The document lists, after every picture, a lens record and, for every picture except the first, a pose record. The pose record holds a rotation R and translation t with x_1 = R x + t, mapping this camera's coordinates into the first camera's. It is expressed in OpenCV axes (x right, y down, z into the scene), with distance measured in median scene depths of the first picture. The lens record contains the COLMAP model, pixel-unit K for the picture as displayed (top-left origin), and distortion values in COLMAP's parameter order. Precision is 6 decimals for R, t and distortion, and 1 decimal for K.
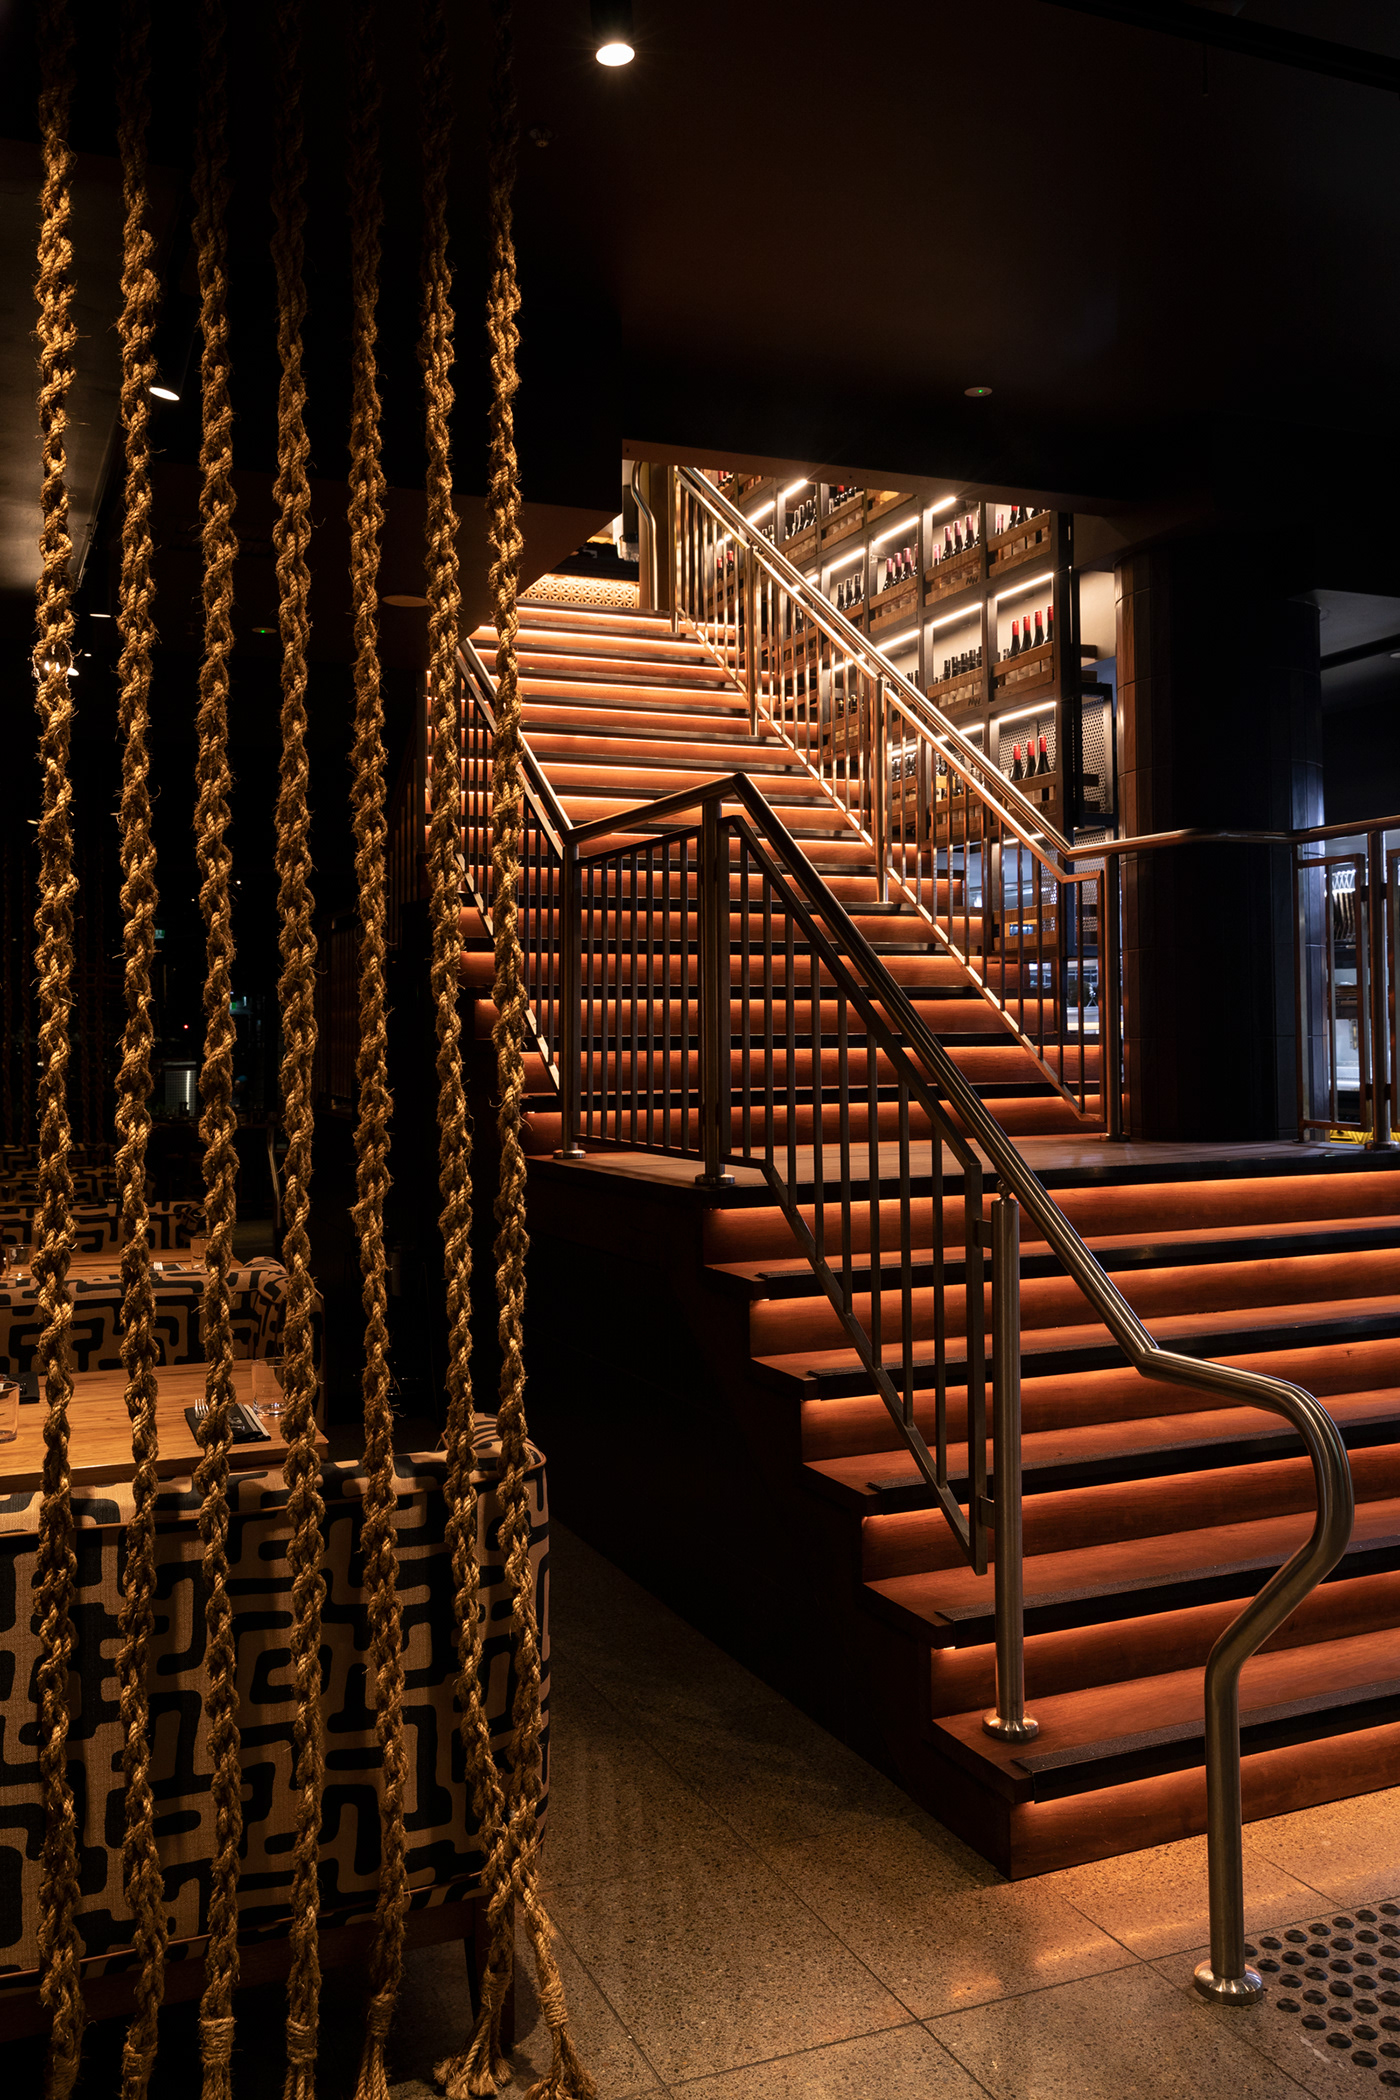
lens RADIAL K [[1764.6, 0, 700.4], [0, 1764.6, 999.2], [0, 0, 1]] dist [0.006712, 0.002188]
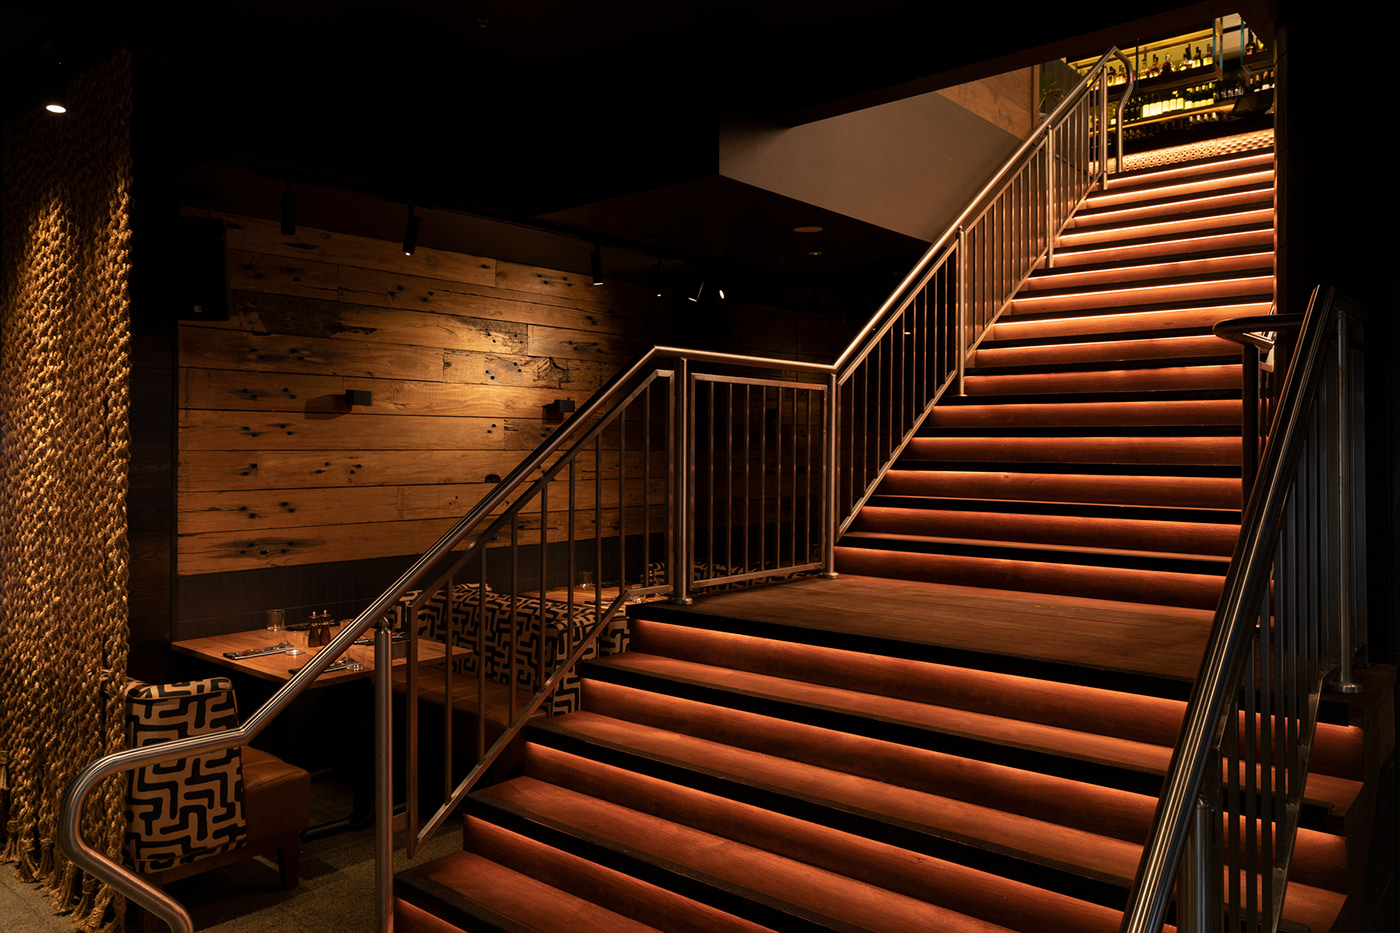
lens RADIAL K [[1025.0, 0, 700.4], [0, 1025.0, 437.2], [0, 0, 1]] dist [-0.003118, 0.001712]
pose [[0.437042, 0.003560, -0.899434, 0.601066], [0.008161, 0.999935, 0.007923, -0.035916], [0.899404, -0.010803, 0.436985, 0.446826]]
